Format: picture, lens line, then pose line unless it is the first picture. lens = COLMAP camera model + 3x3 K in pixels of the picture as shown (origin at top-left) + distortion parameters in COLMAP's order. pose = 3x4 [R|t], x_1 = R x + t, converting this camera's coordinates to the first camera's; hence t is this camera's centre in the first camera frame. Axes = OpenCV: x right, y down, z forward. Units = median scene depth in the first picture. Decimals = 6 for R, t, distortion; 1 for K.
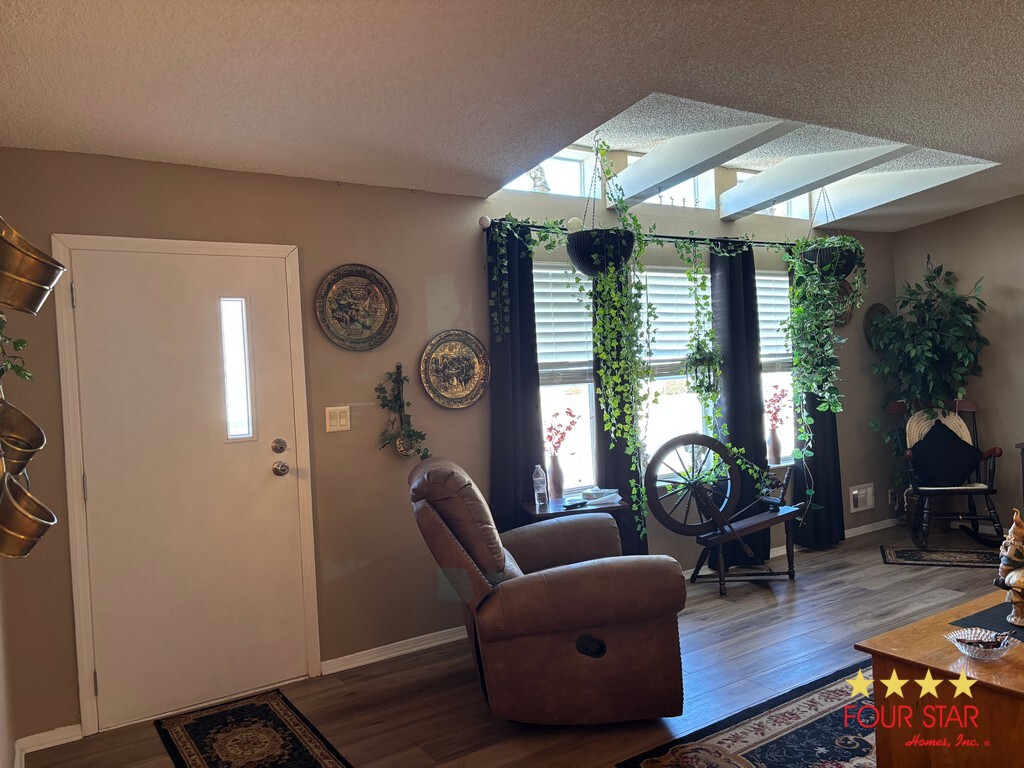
lens RADIAL K [[777.6, 0, 504.2], [0, 777.6, 381.8], [0, 0, 1]] dist [0.074458, -0.087879]
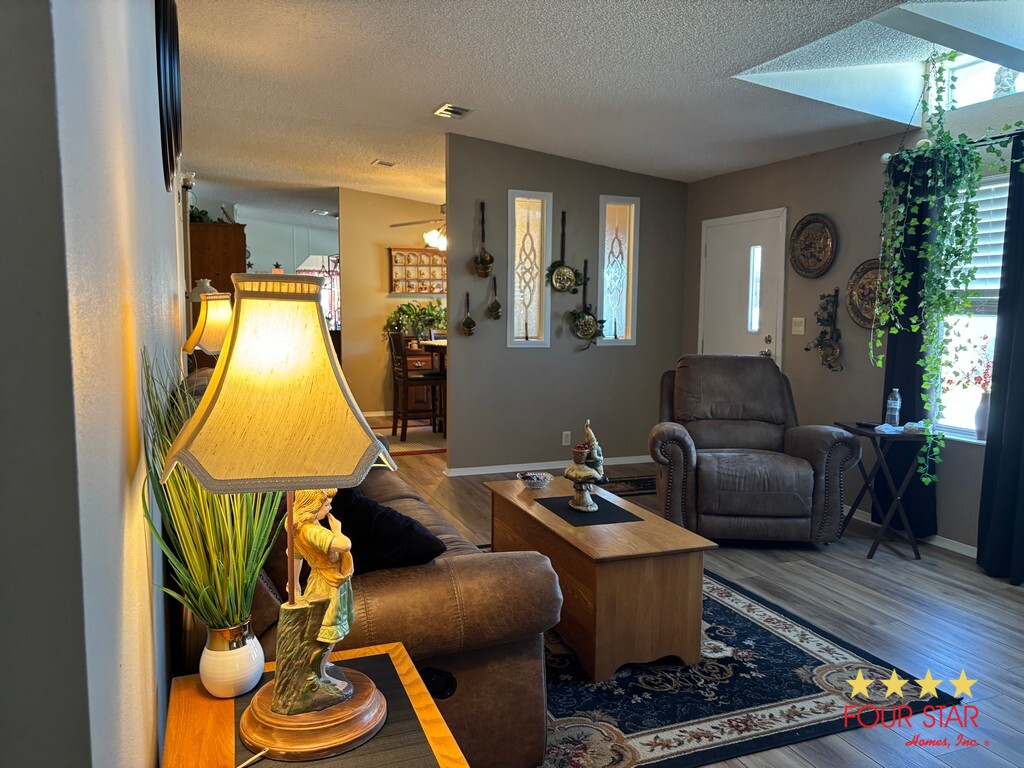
lens RADIAL K [[777.6, 0, 504.2], [0, 777.6, 381.8], [0, 0, 1]] dist [0.074458, -0.087879]
pose [[-0.199773, 0.142359, -0.969446, 1.291092], [-0.011611, 0.988976, 0.147619, -0.058186], [0.979773, 0.040747, -0.195917, 0.760365]]
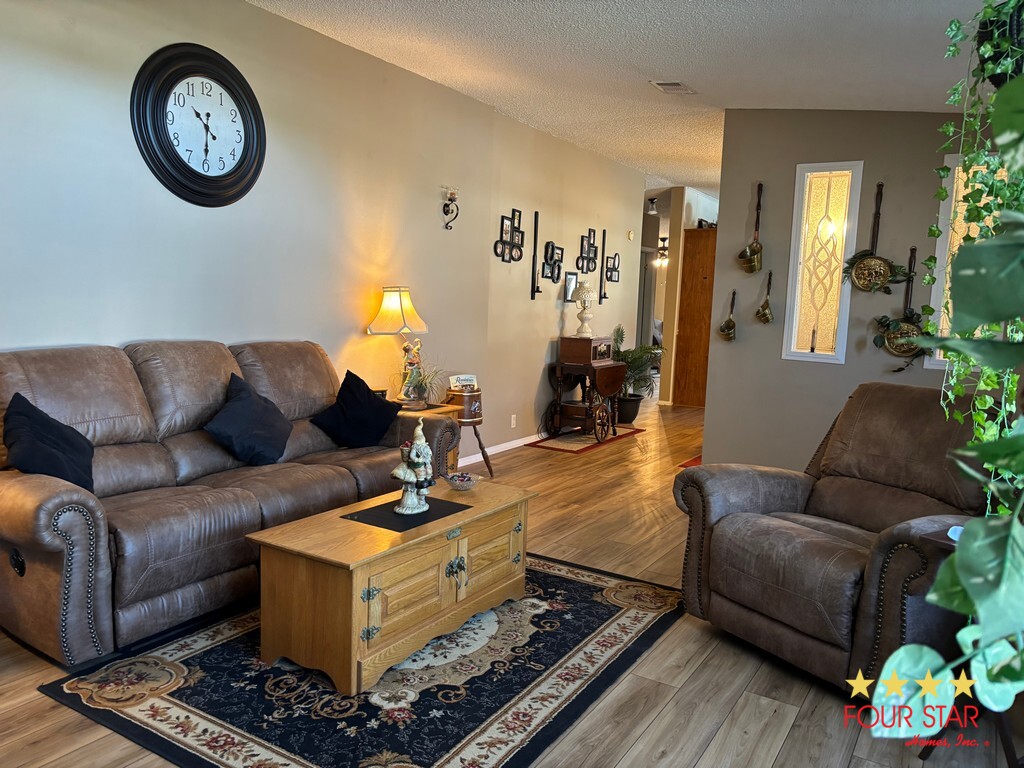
lens RADIAL K [[777.6, 0, 504.2], [0, 777.6, 381.8], [0, 0, 1]] dist [0.074458, -0.087879]
pose [[-0.905669, 0.058810, -0.419886, 0.698472], [0.000442, 0.990464, 0.137772, -0.035244], [0.423985, 0.124590, -0.897059, 1.430045]]
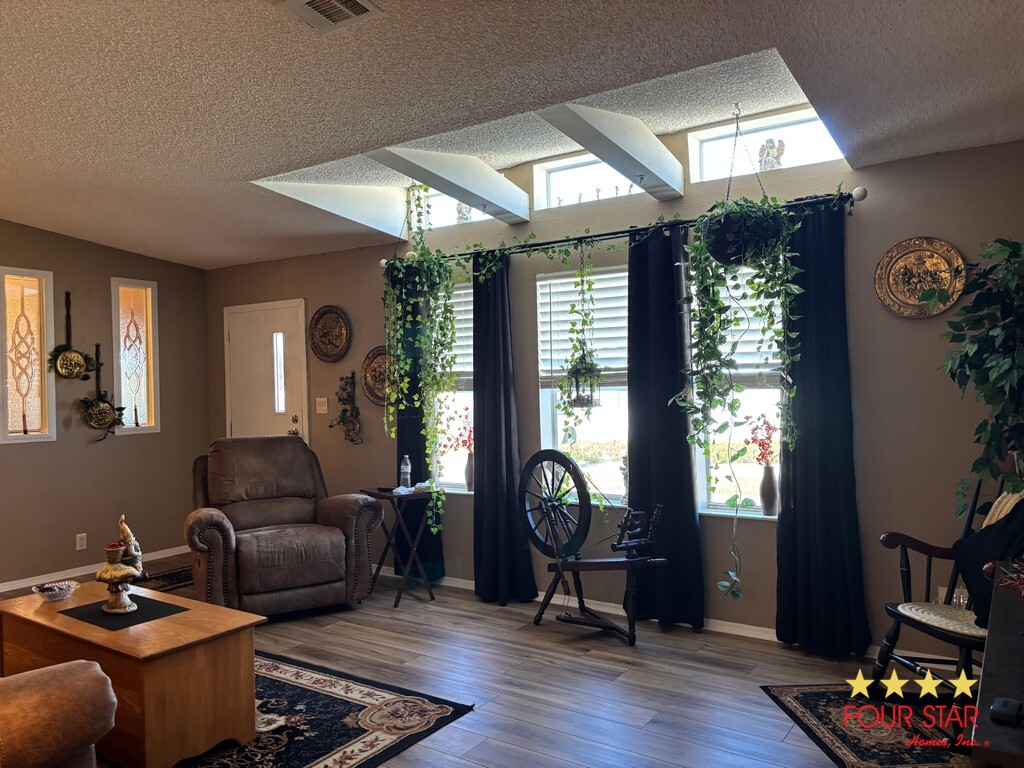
lens RADIAL K [[777.6, 0, 504.2], [0, 777.6, 381.8], [0, 0, 1]] dist [0.074458, -0.087879]
pose [[0.384730, 0.040748, -0.922129, 1.356825], [-0.008278, 0.999137, 0.040697, -0.067241], [0.922992, -0.008024, 0.384735, 0.737587]]
